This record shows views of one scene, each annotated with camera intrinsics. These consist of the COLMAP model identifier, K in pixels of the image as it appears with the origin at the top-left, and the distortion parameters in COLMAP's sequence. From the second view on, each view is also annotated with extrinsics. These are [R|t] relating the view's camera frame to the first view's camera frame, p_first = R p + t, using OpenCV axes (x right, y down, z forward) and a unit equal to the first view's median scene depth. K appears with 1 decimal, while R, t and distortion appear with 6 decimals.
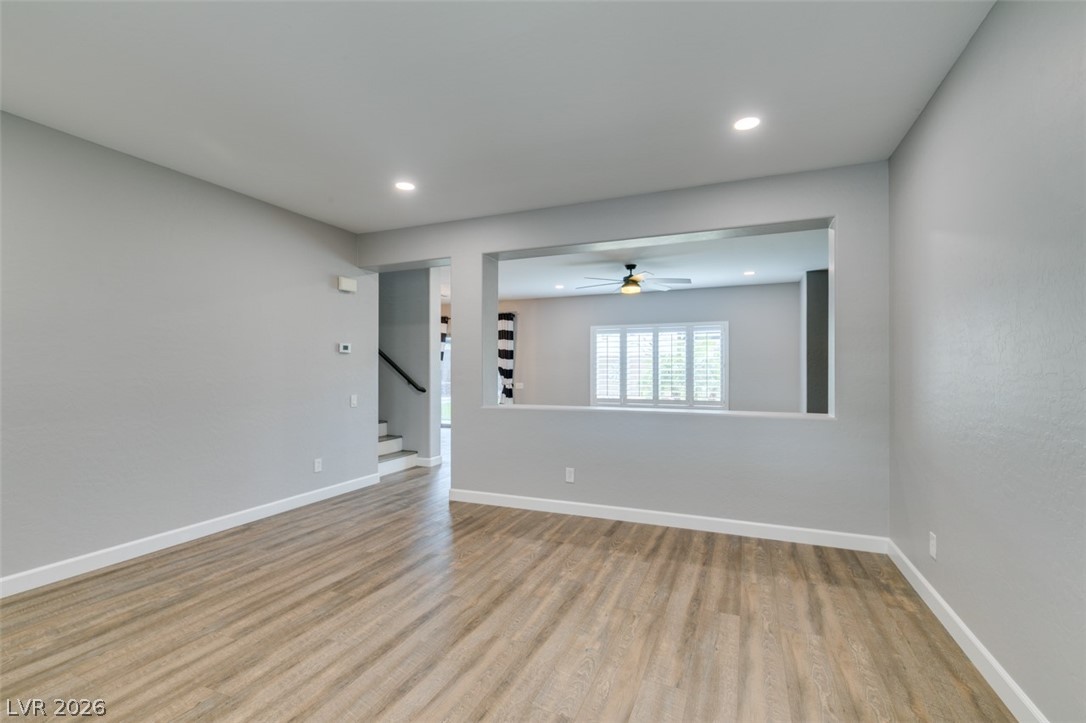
lens RADIAL K [[486.3, 0, 542.9], [0, 486.3, 369.6], [0, 0, 1]] dist [-0.000096, -0.000359]
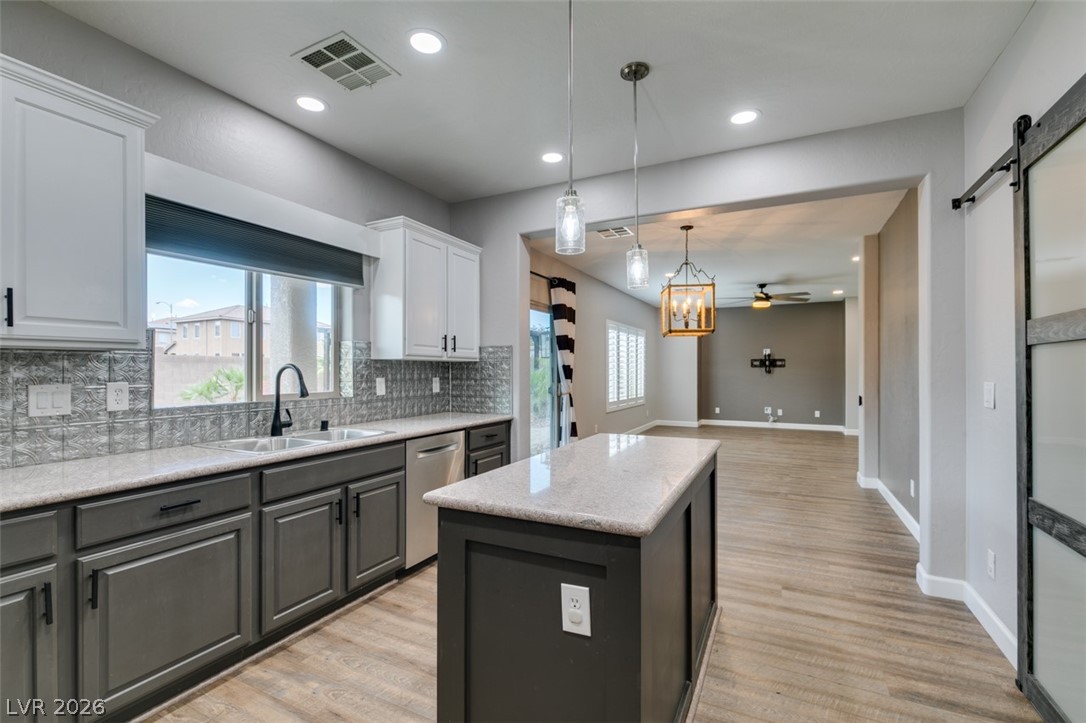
lens RADIAL K [[484.8, 0, 543.2], [0, 484.8, 372.0], [0, 0, 1]] dist [0.001111, 0.000418]
pose [[0.065367, -0.002098, 0.997859, -1.850412], [0.000443, 0.999998, 0.002073, 0.006438], [-0.997861, 0.000307, 0.065367, 2.553647]]
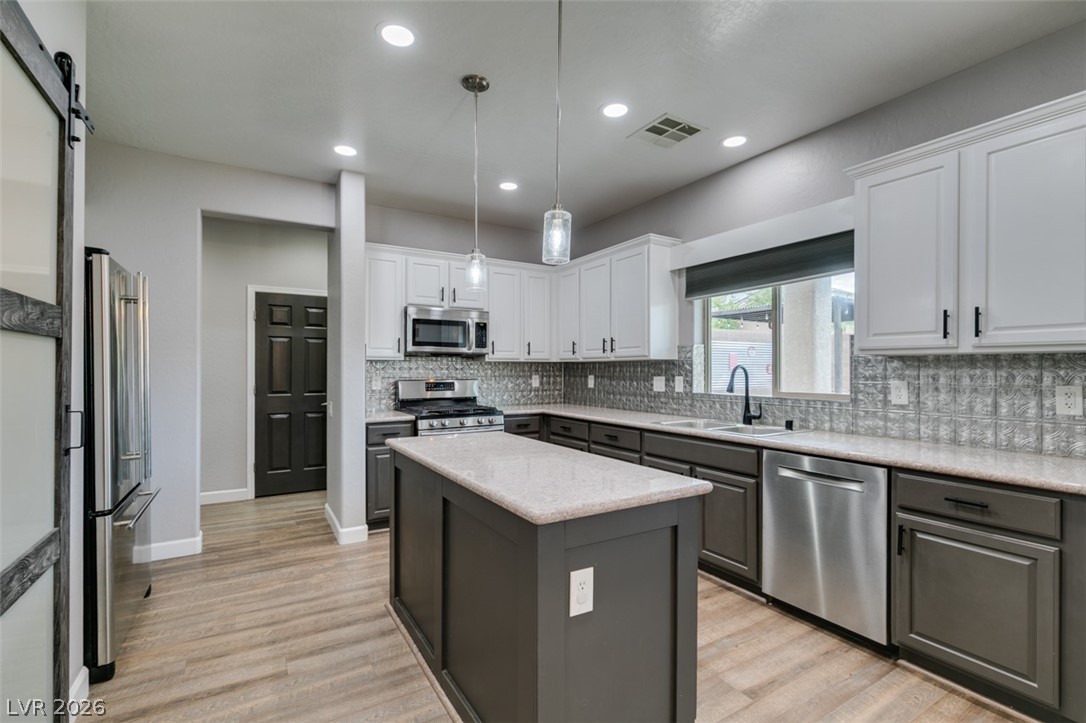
lens RADIAL K [[486.3, 0, 542.9], [0, 486.3, 369.6], [0, 0, 1]] dist [-0.000096, -0.000359]
pose [[0.809076, 0.002233, -0.587699, -0.977341], [-0.002000, 0.999997, 0.001045, 0.004421], [0.587700, 0.000330, 0.809079, 2.095152]]
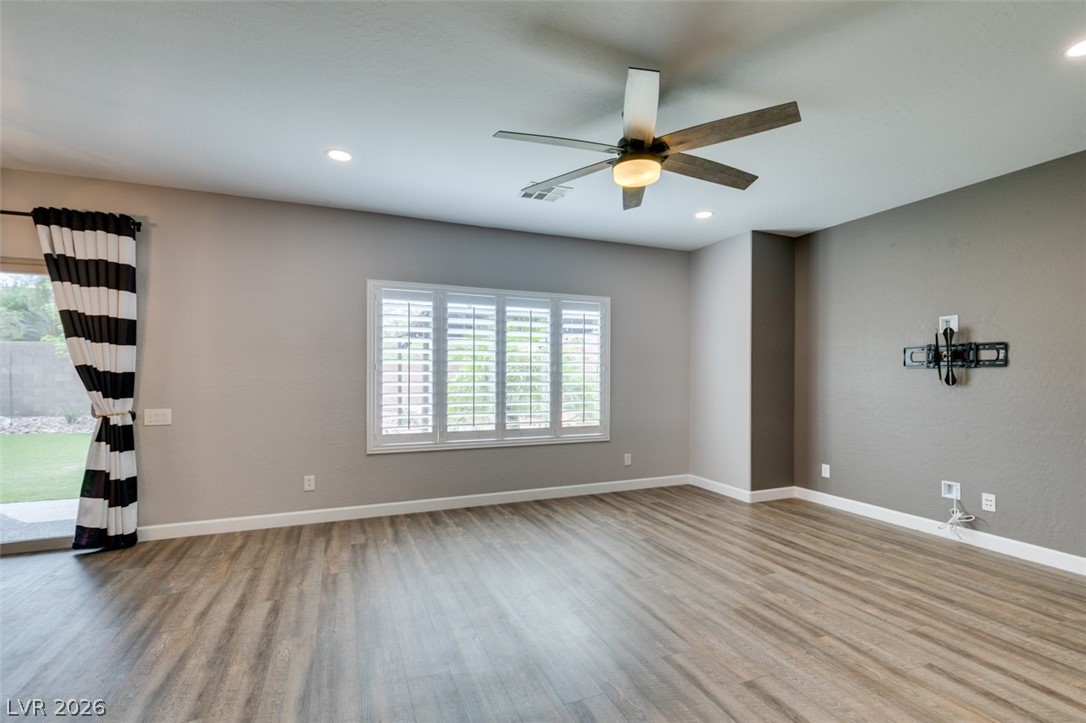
lens RADIAL K [[487.9, 0, 542.7], [0, 487.9, 375.8], [0, 0, 1]] dist [0.002245, 0.000296]
pose [[0.702138, -0.000557, 0.712041, -0.278215], [-0.001896, 0.999995, 0.002651, 0.001073], [-0.712038, -0.003211, 0.702133, 1.348101]]
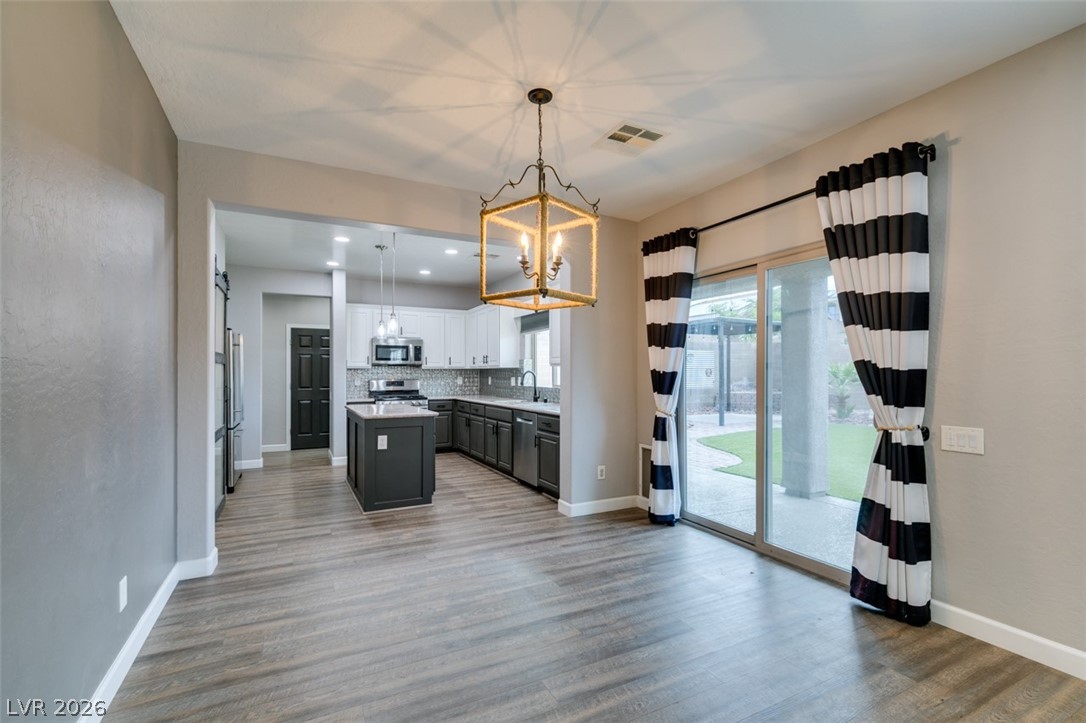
lens RADIAL K [[484.8, 0, 543.2], [0, 484.8, 372.0], [0, 0, 1]] dist [0.001111, 0.000418]
pose [[0.768376, -0.001311, -0.639997, -0.138152], [0.000833, 0.999999, -0.001049, 0.001895], [0.639998, 0.000273, 0.768377, 1.762027]]
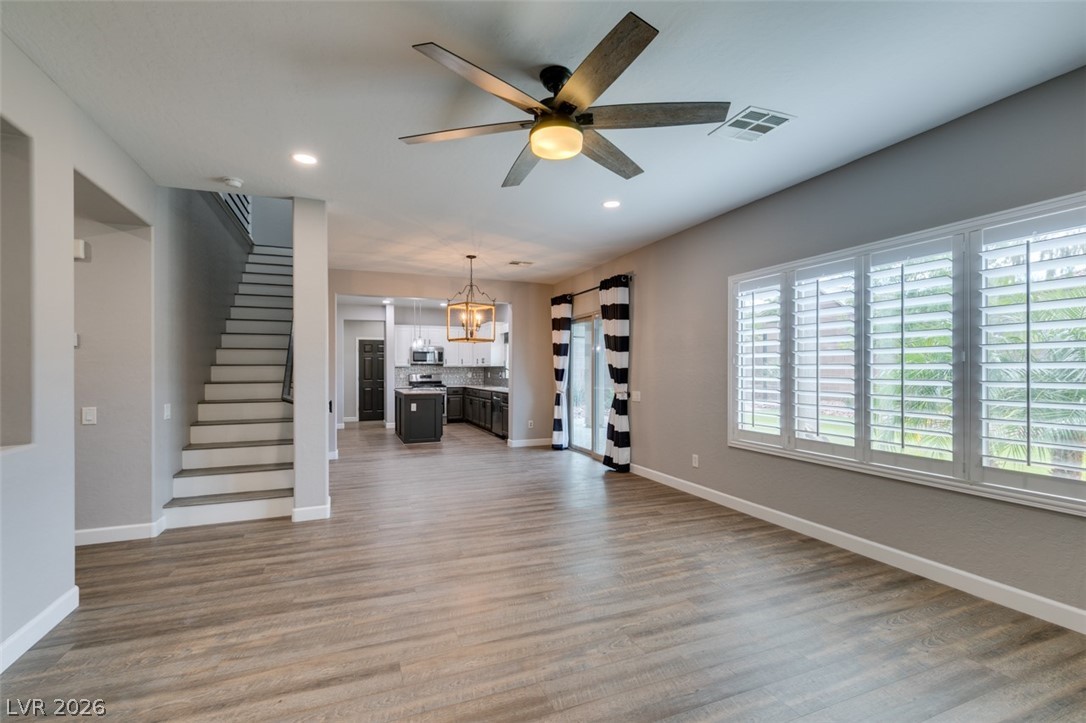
lens RADIAL K [[486.3, 0, 542.9], [0, 486.3, 369.6], [0, 0, 1]] dist [-0.000096, -0.000359]
pose [[0.708603, -0.000556, -0.705607, 0.738727], [0.001590, 0.999998, 0.000809, 0.001498], [0.705606, -0.001695, 0.708603, 1.290616]]
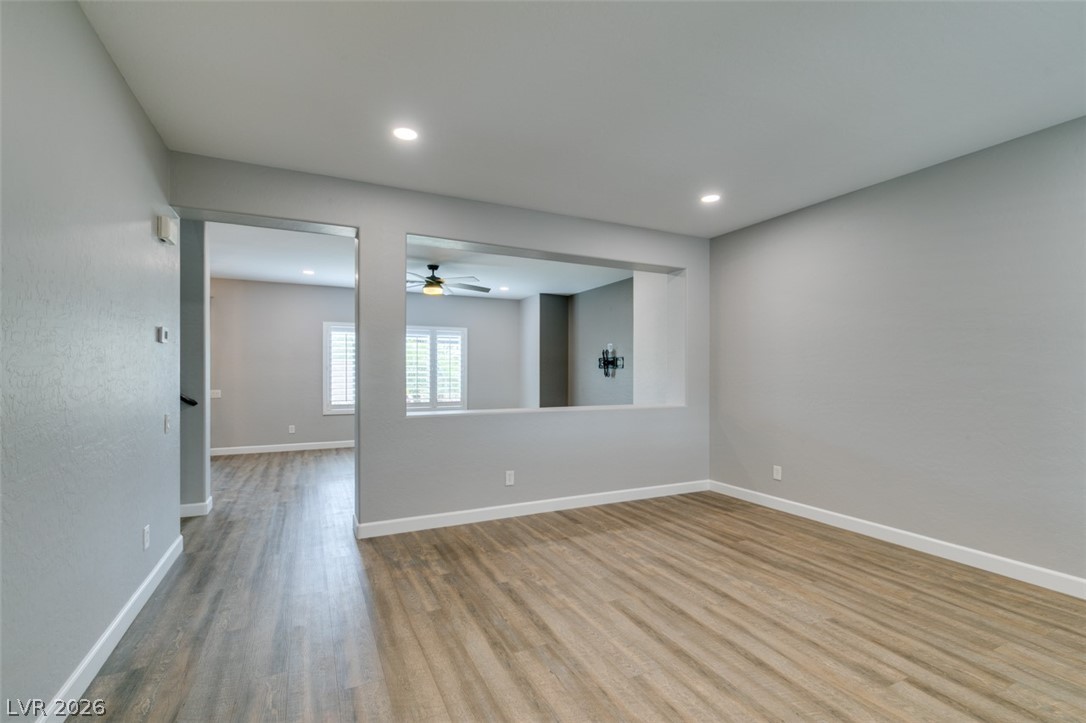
lens RADIAL K [[487.9, 0, 542.7], [0, 487.9, 375.8], [0, 0, 1]] dist [0.002245, 0.000296]
pose [[0.659512, -0.005284, 0.751676, -0.721314], [-0.000603, 0.999971, 0.007559, -0.000435], [-0.751694, -0.005438, 0.659489, 0.320658]]
